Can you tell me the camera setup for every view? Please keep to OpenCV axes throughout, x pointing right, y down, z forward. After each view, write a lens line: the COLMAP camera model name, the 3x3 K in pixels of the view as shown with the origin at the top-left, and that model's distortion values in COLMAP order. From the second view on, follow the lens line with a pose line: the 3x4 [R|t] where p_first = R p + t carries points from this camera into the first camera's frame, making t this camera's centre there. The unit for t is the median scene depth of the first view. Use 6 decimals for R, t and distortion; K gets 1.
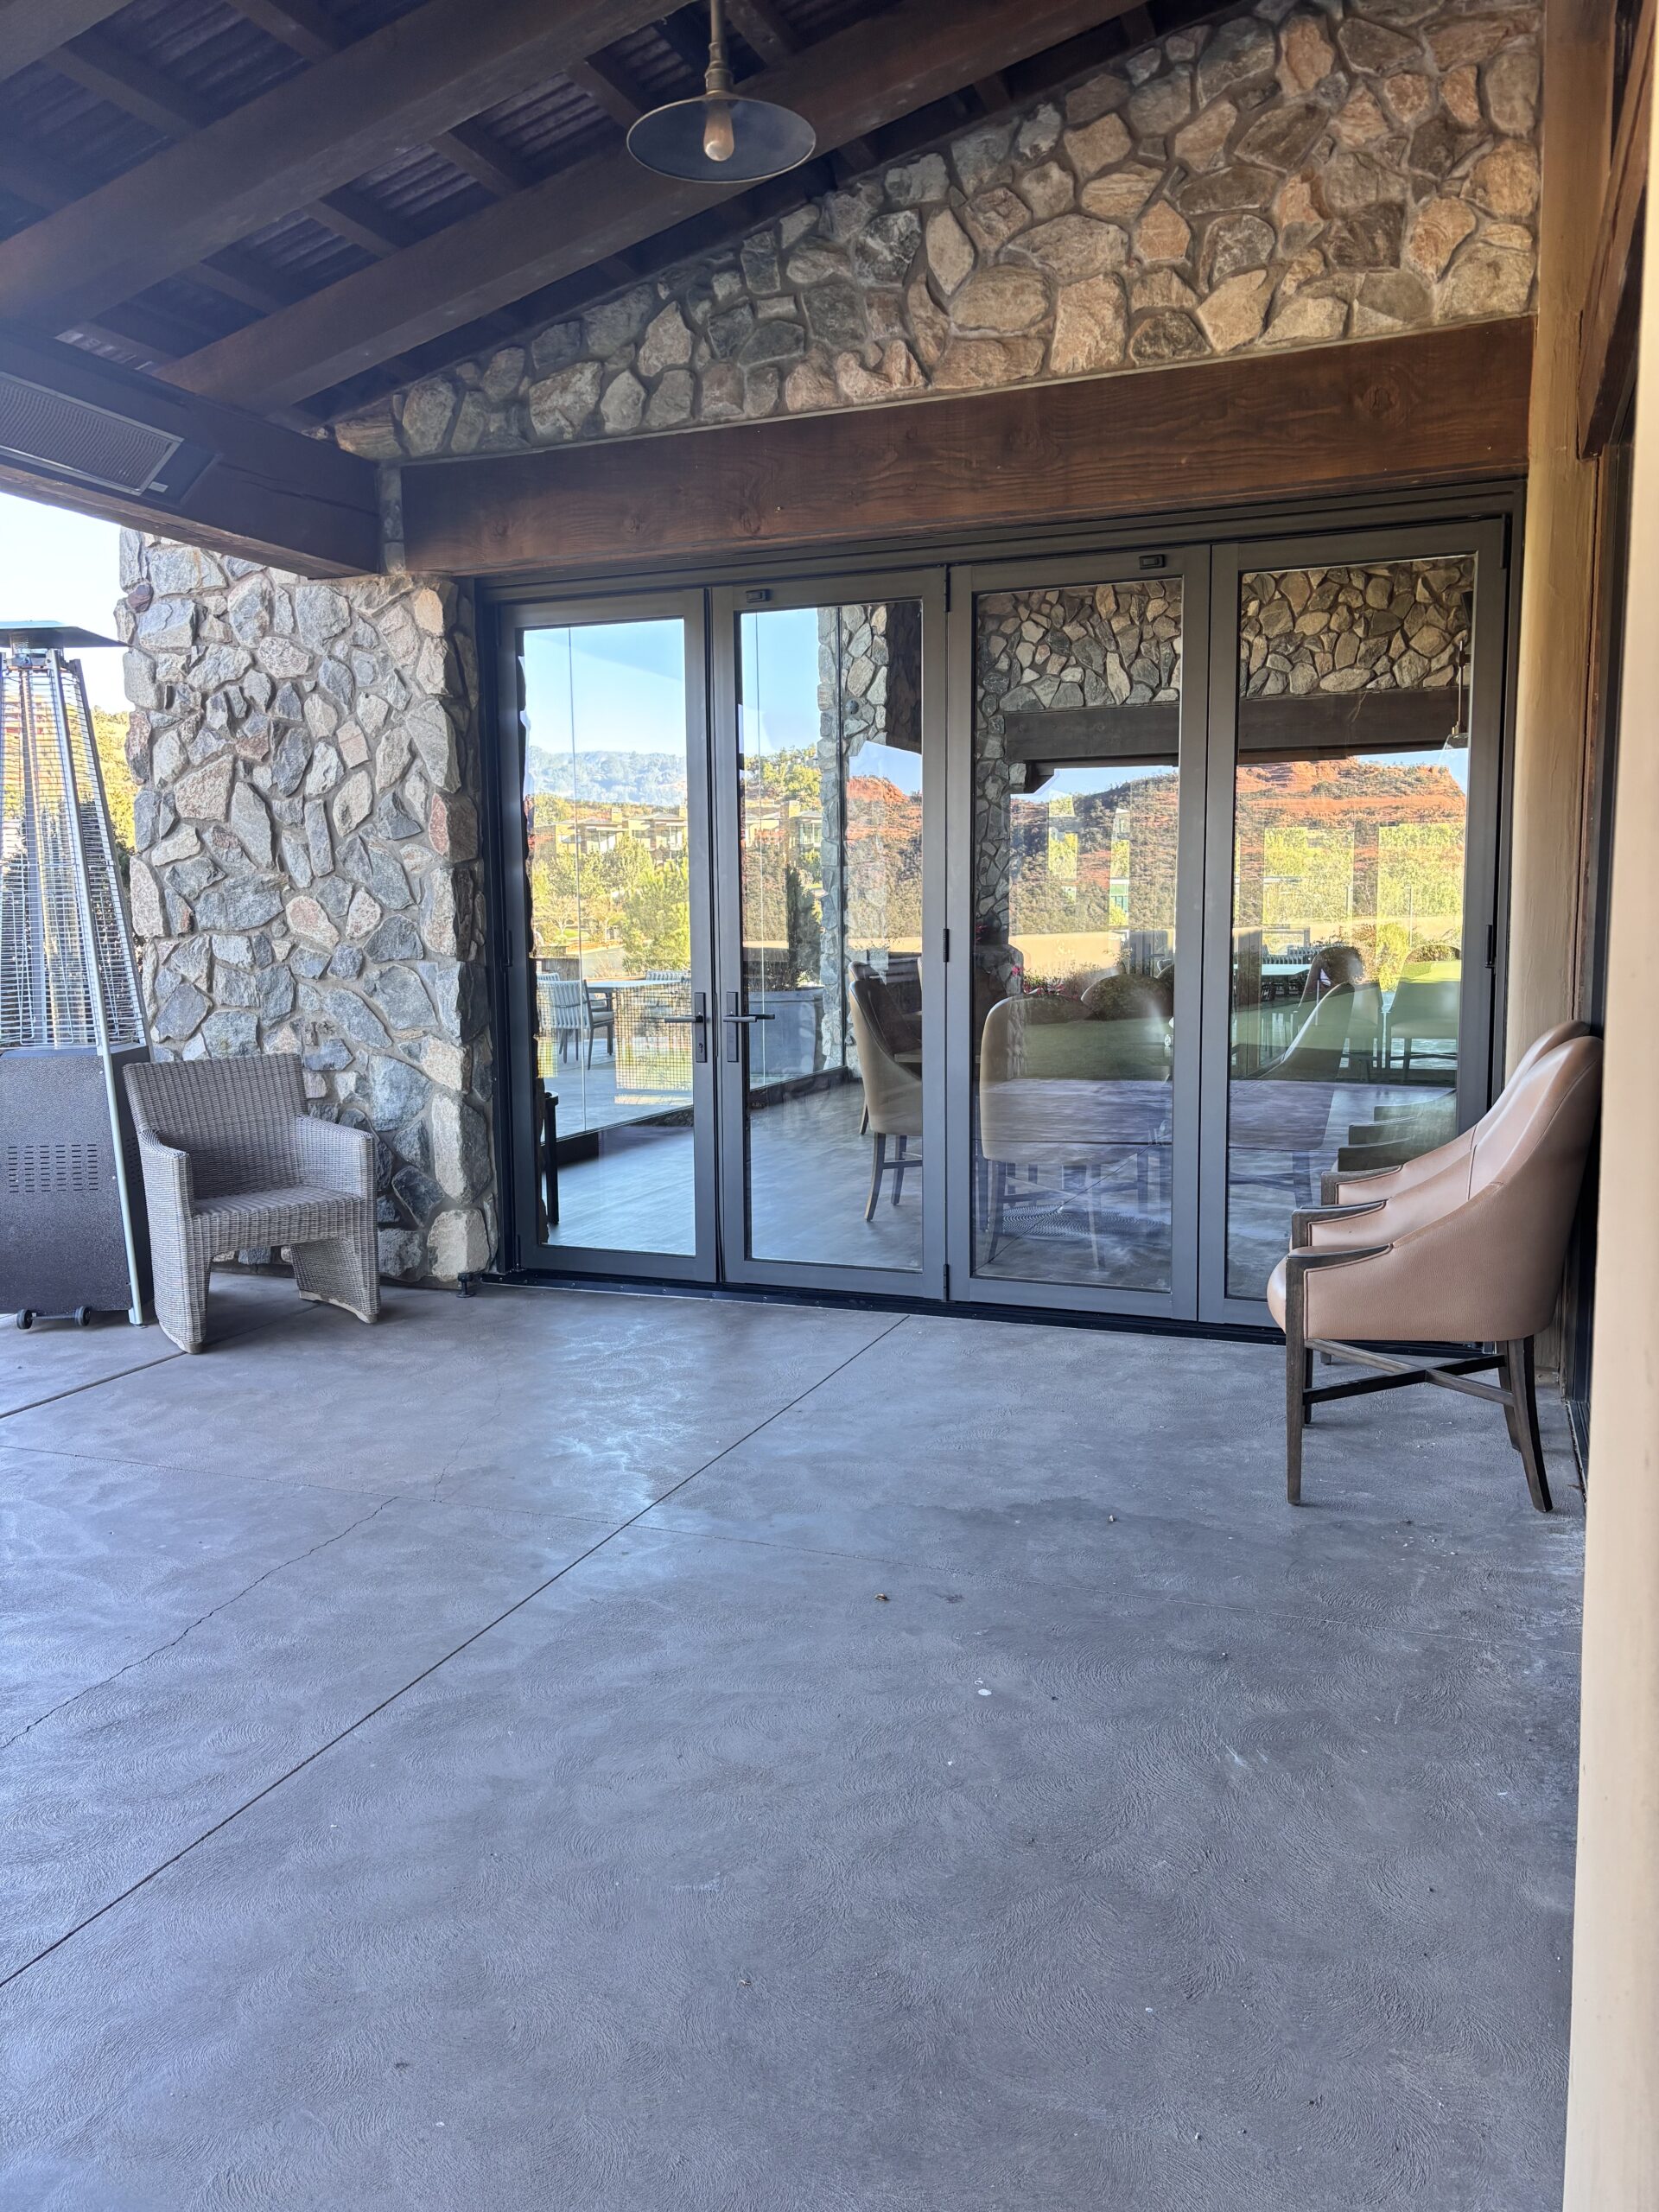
lens RADIAL K [[1652.2, 0, 836.3], [0, 1652.2, 1126.0], [0, 0, 1]] dist [-0.038461, -0.002938]
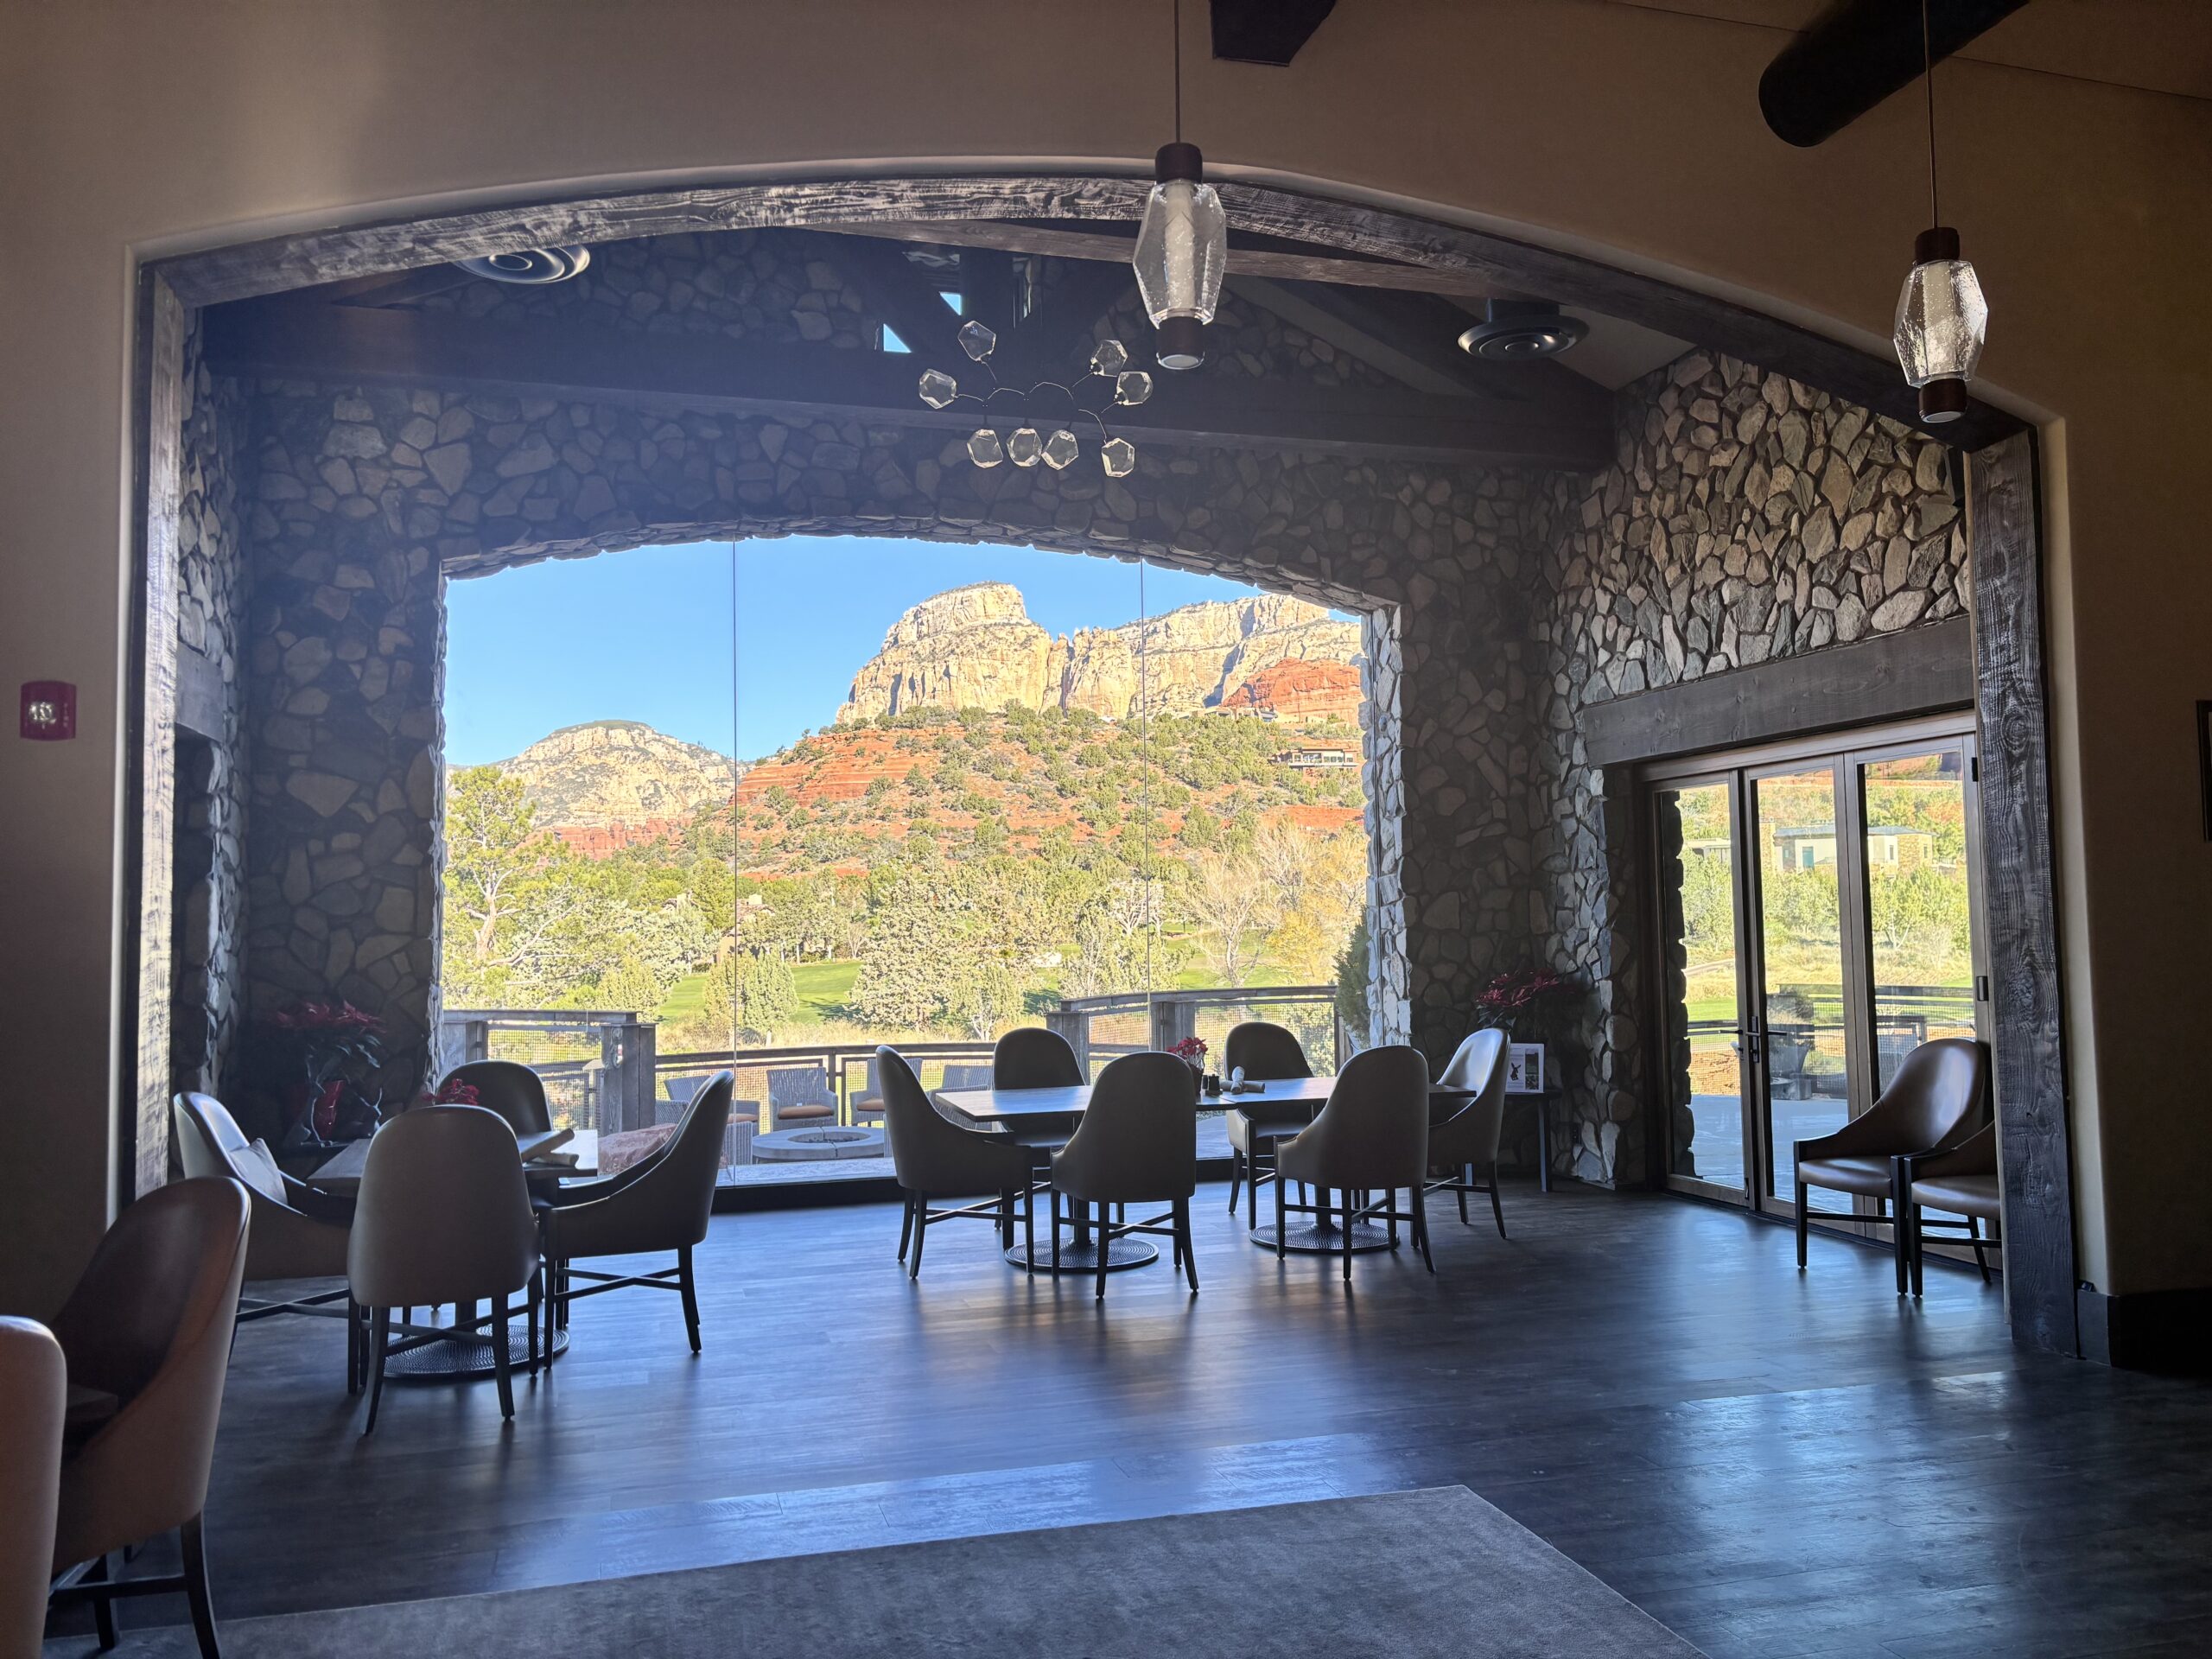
lens RADIAL K [[1652.2, 0, 1100.4], [0, 1652.2, 818.3], [0, 0, 1]] dist [-0.038461, -0.002938]
pose [[0.604258, -0.046868, -0.795409, 0.596736], [-0.098733, 0.986171, -0.133114, -0.077205], [0.790648, 0.158969, 0.591274, 0.387290]]
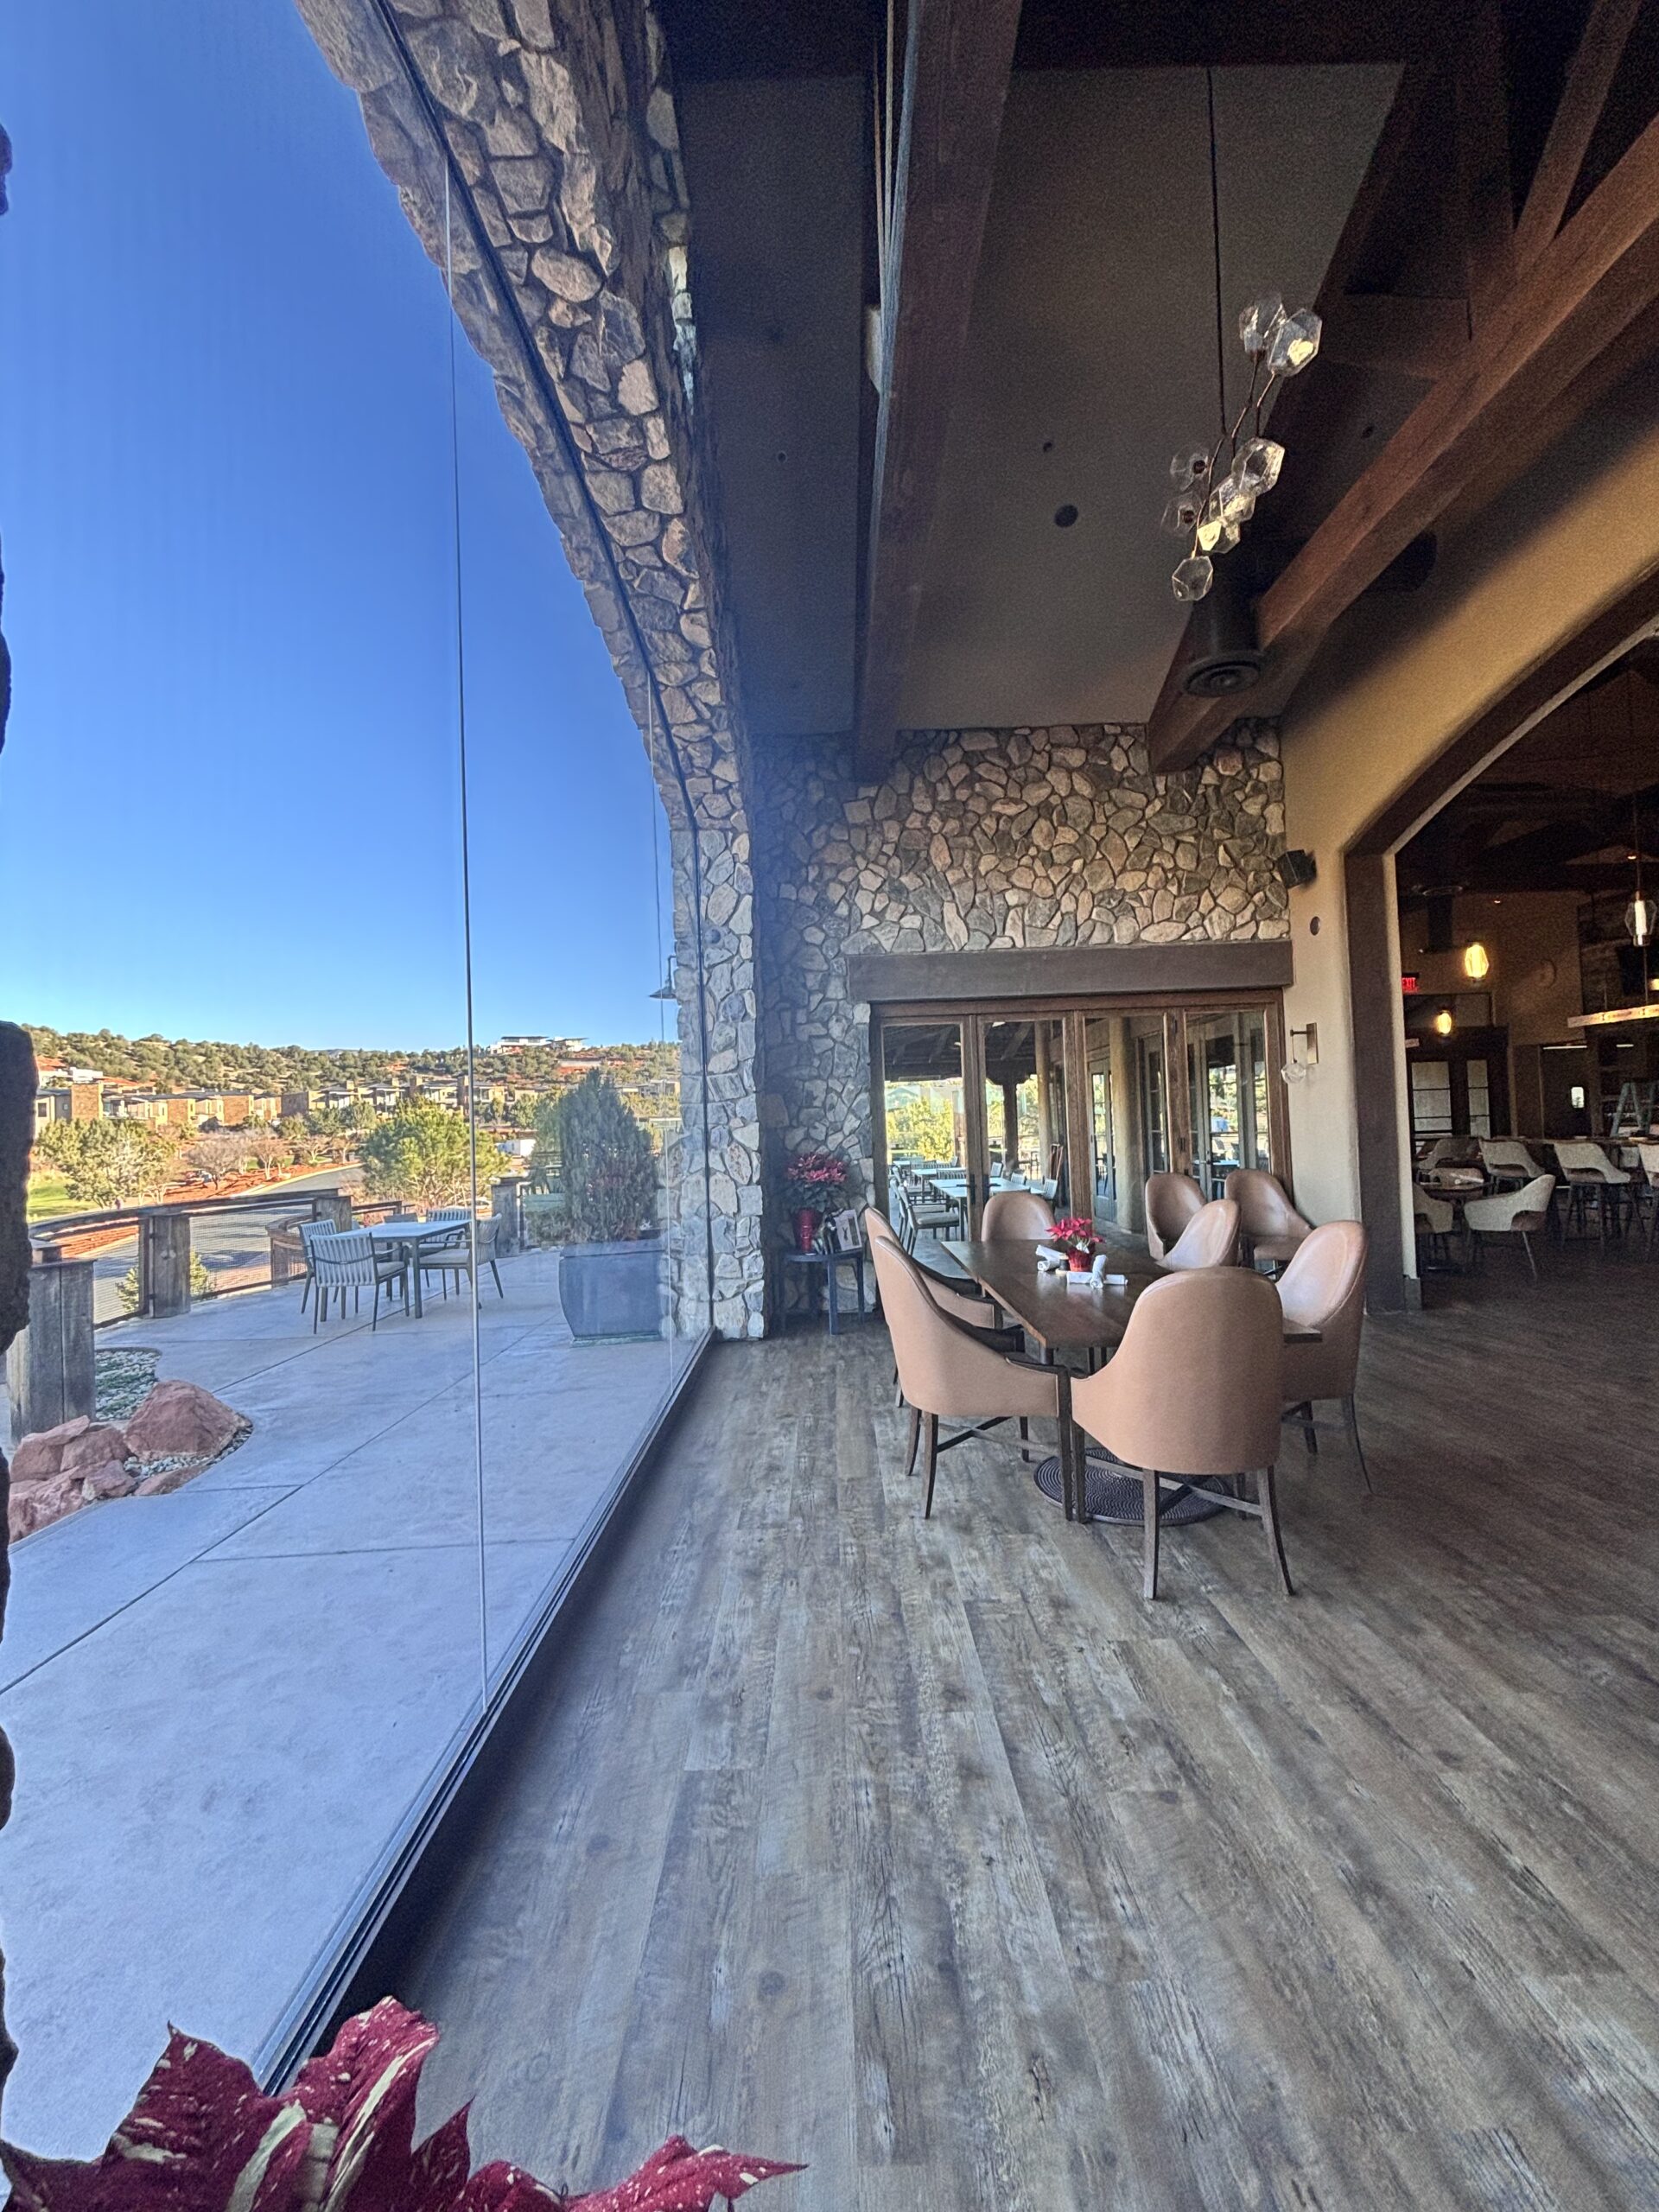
lens RADIAL K [[881.2, 0, 830.2], [0, 881.2, 1101.9], [0, 0, 1]] dist [0.028470, 0.000021]
pose [[0.933889, -0.006388, 0.357507, -0.108316], [0.066117, 0.985684, -0.155099, -0.078755], [-0.351398, 0.168482, 0.920942, 0.529672]]
